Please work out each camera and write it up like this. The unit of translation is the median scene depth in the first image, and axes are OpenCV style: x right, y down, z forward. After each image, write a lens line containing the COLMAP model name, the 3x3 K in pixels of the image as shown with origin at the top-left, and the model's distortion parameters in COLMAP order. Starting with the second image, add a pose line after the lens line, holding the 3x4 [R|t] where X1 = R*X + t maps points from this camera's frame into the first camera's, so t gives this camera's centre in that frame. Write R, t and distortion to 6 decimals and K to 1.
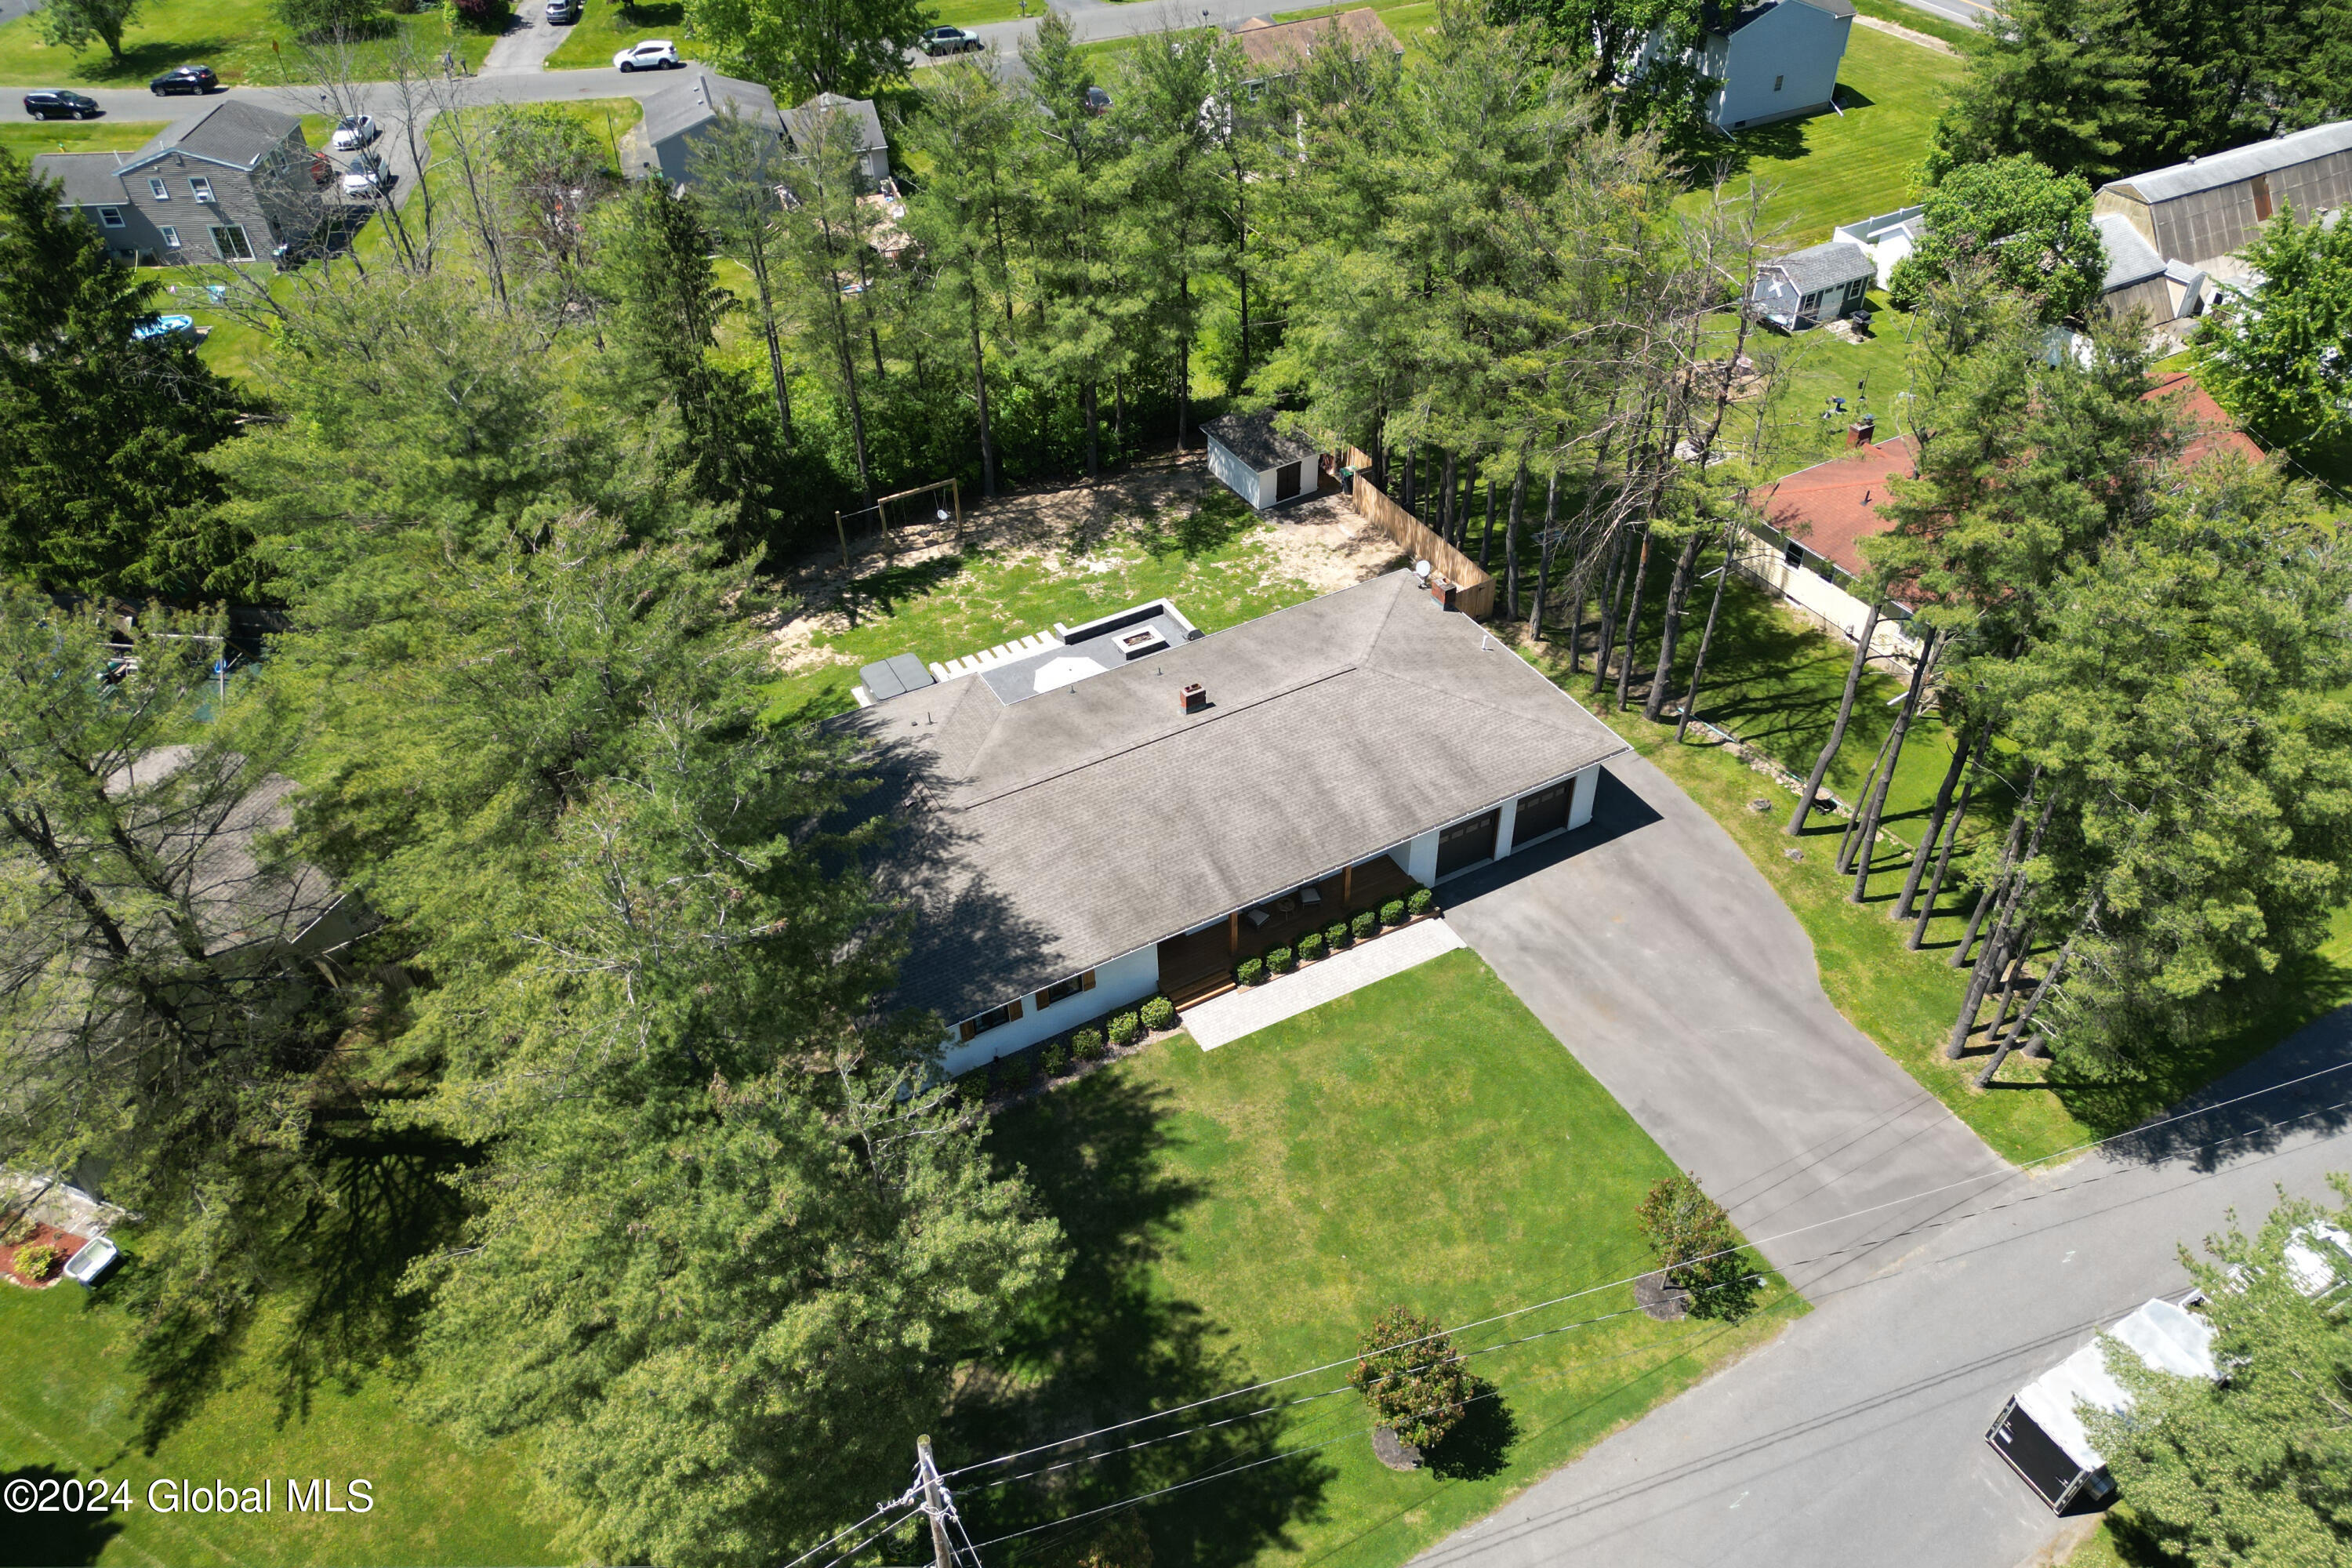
lens RADIAL K [[1632.7, 0, 1171.3], [0, 1632.7, 778.2], [0, 0, 1]] dist [0.062096, -0.057797]
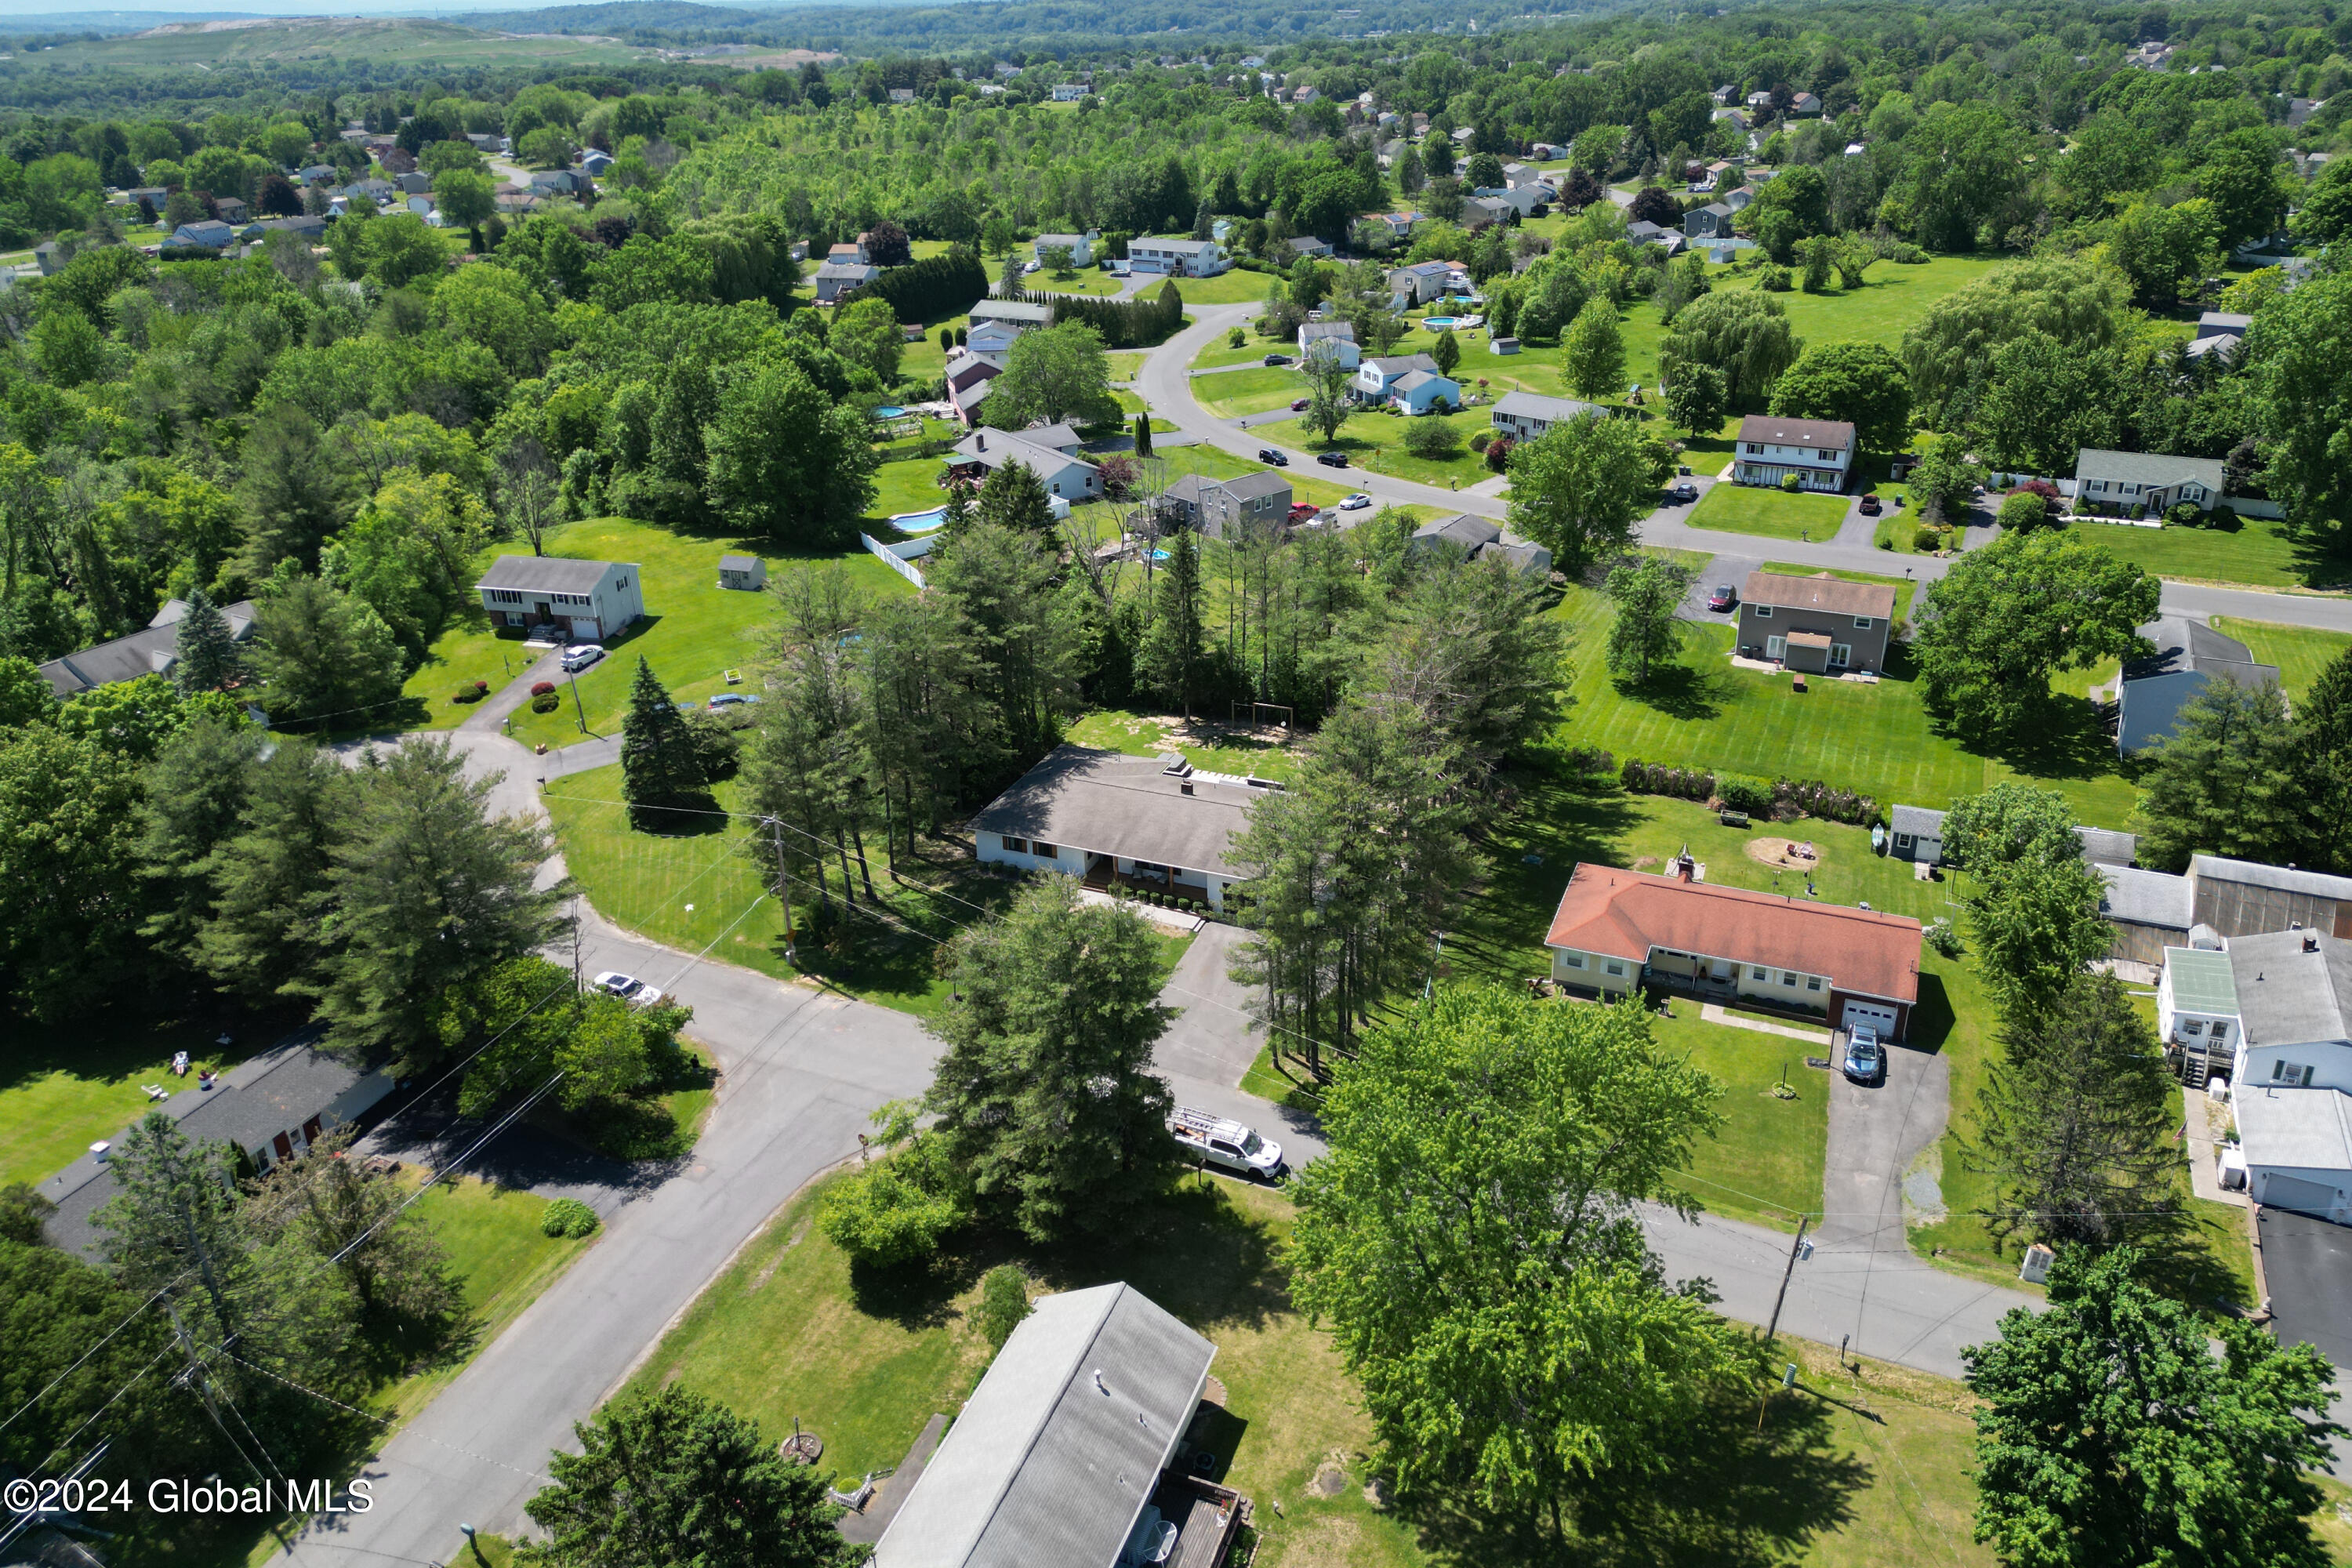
lens RADIAL K [[1612.3, 0, 1185.3], [0, 1612.3, 691.4], [0, 0, 1]] dist [0.055507, -0.004147]
pose [[0.626081, 0.309852, -0.715552, 1.257720], [-0.494096, 0.867560, -0.056640, -0.031743], [0.603235, 0.389013, 0.696259, -0.456733]]
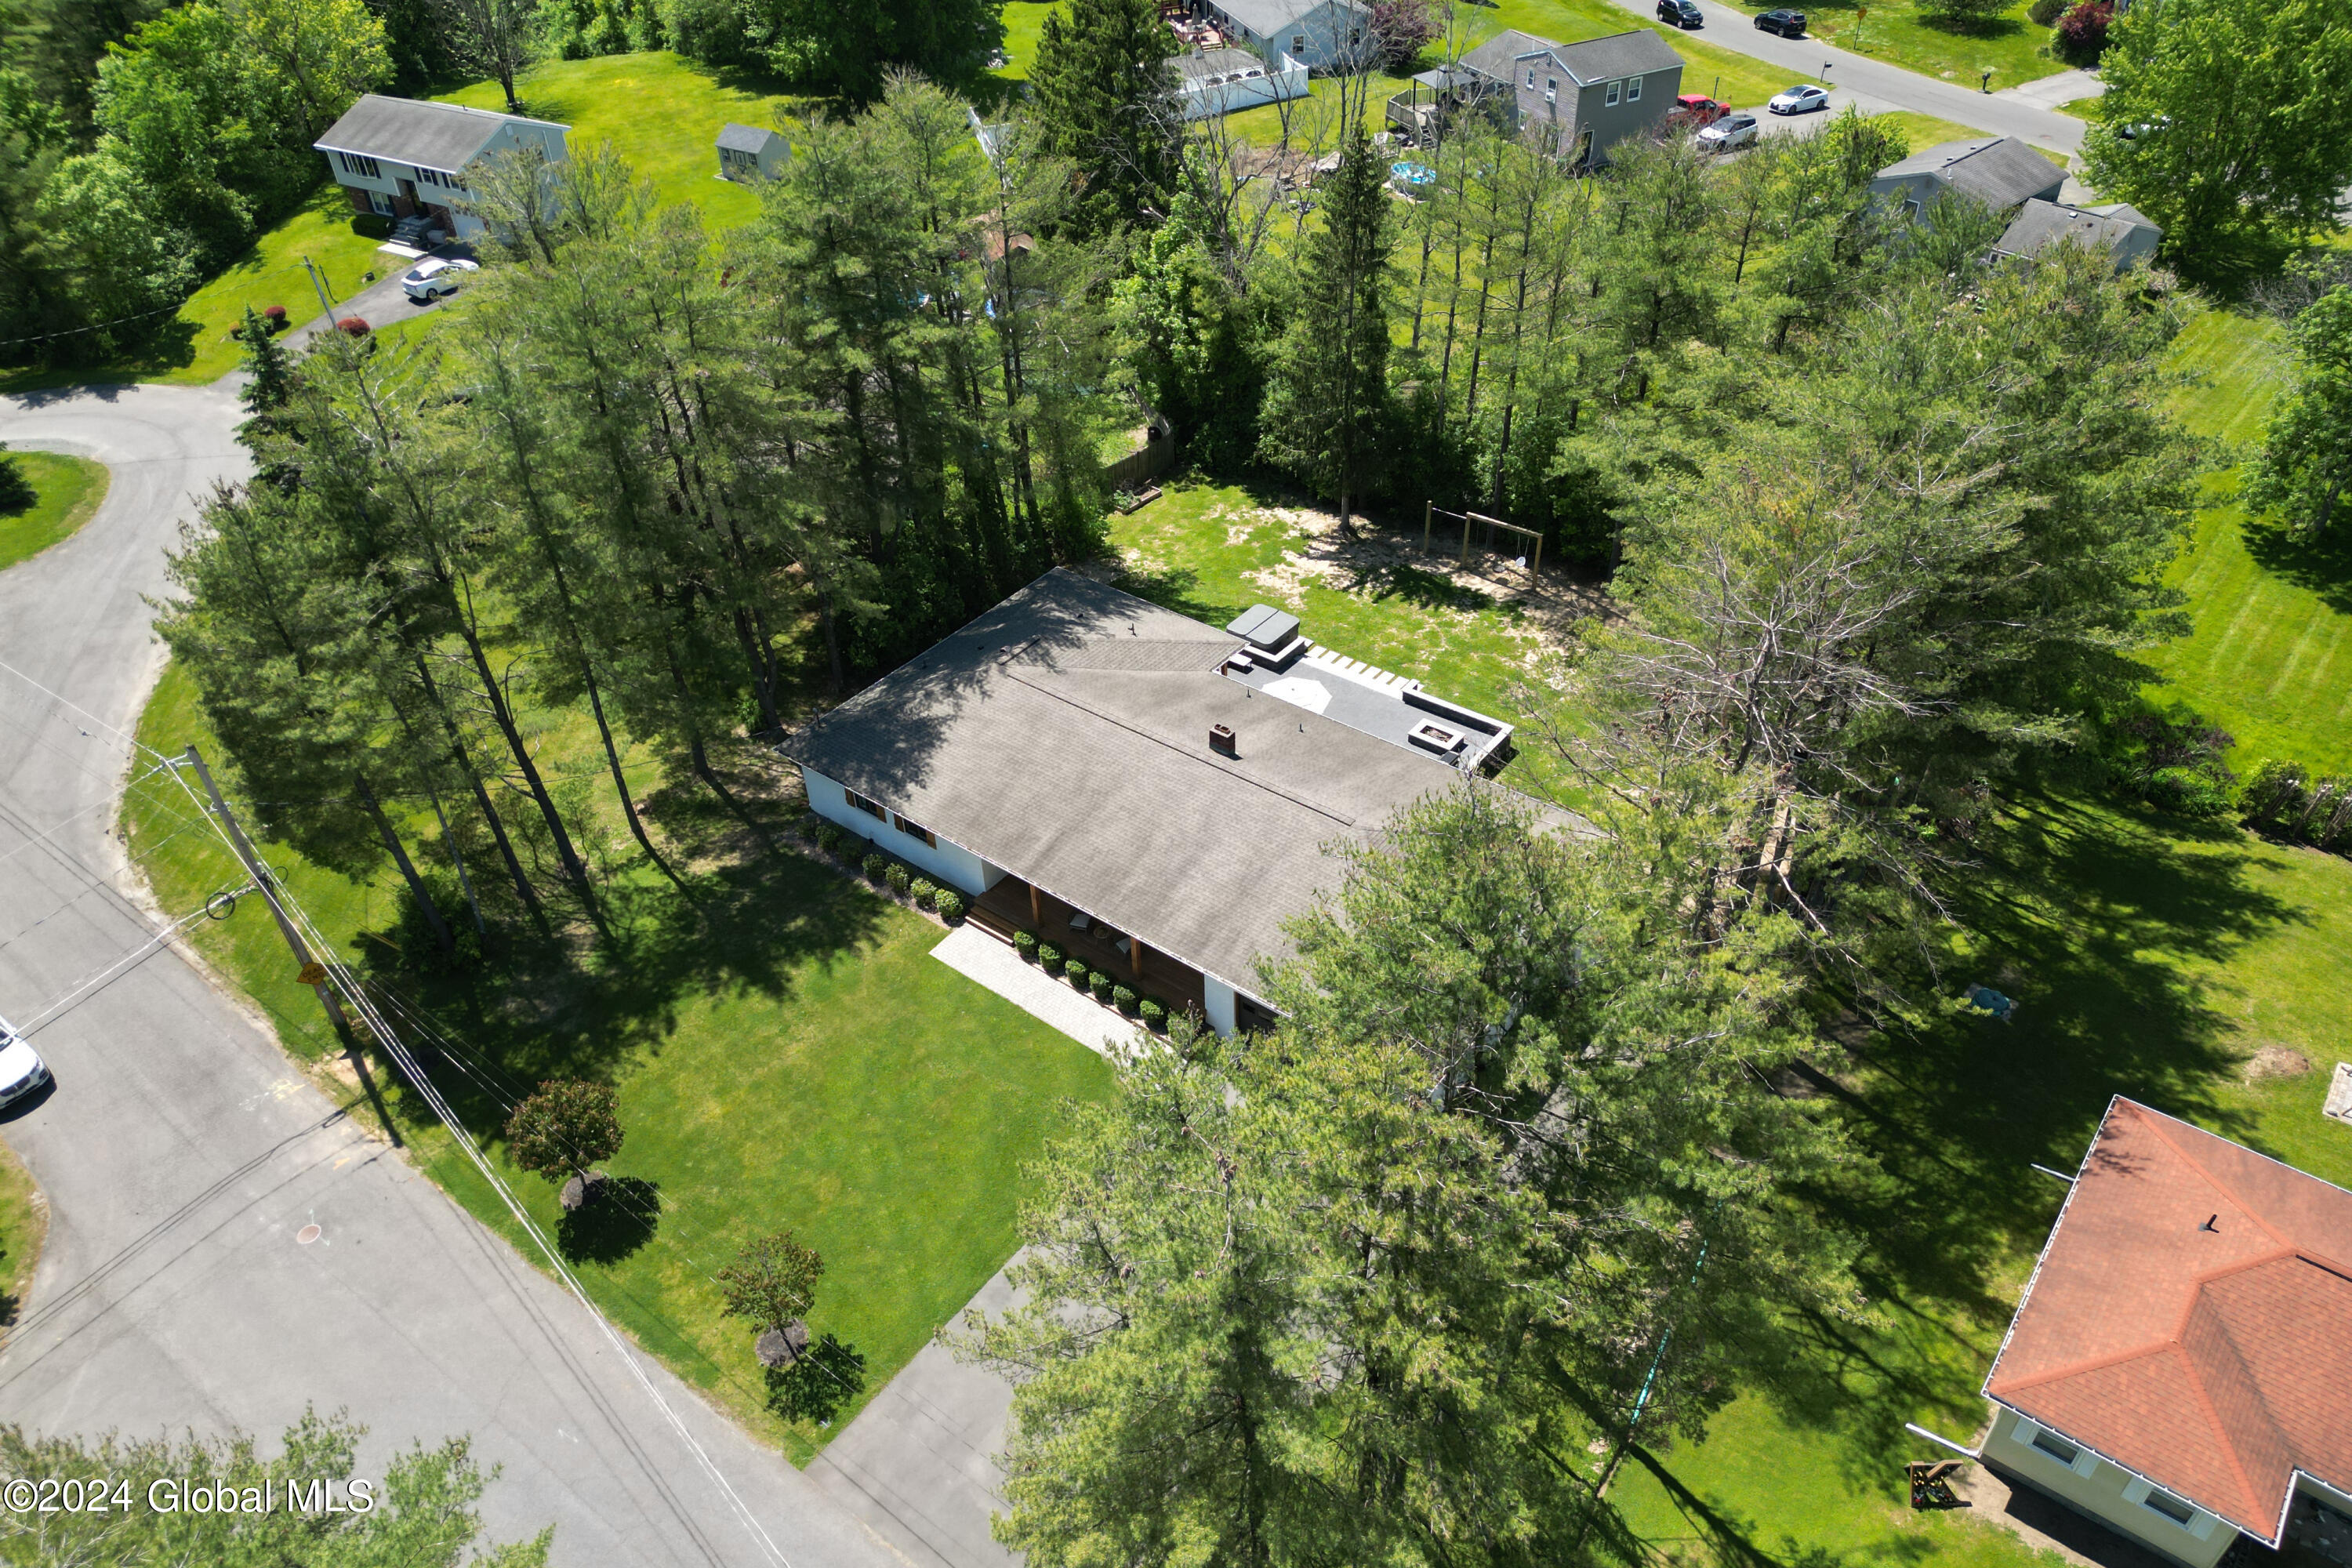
lens RADIAL K [[1631.4, 0, 1179.4], [0, 1631.4, 823.6], [0, 0, 1]] dist [0.078902, -0.098437]
pose [[0.407015, 0.592126, -0.695504, 0.608749], [-0.569989, 0.759633, 0.313162, -0.256781], [0.713759, 0.268968, 0.646687, 0.288420]]
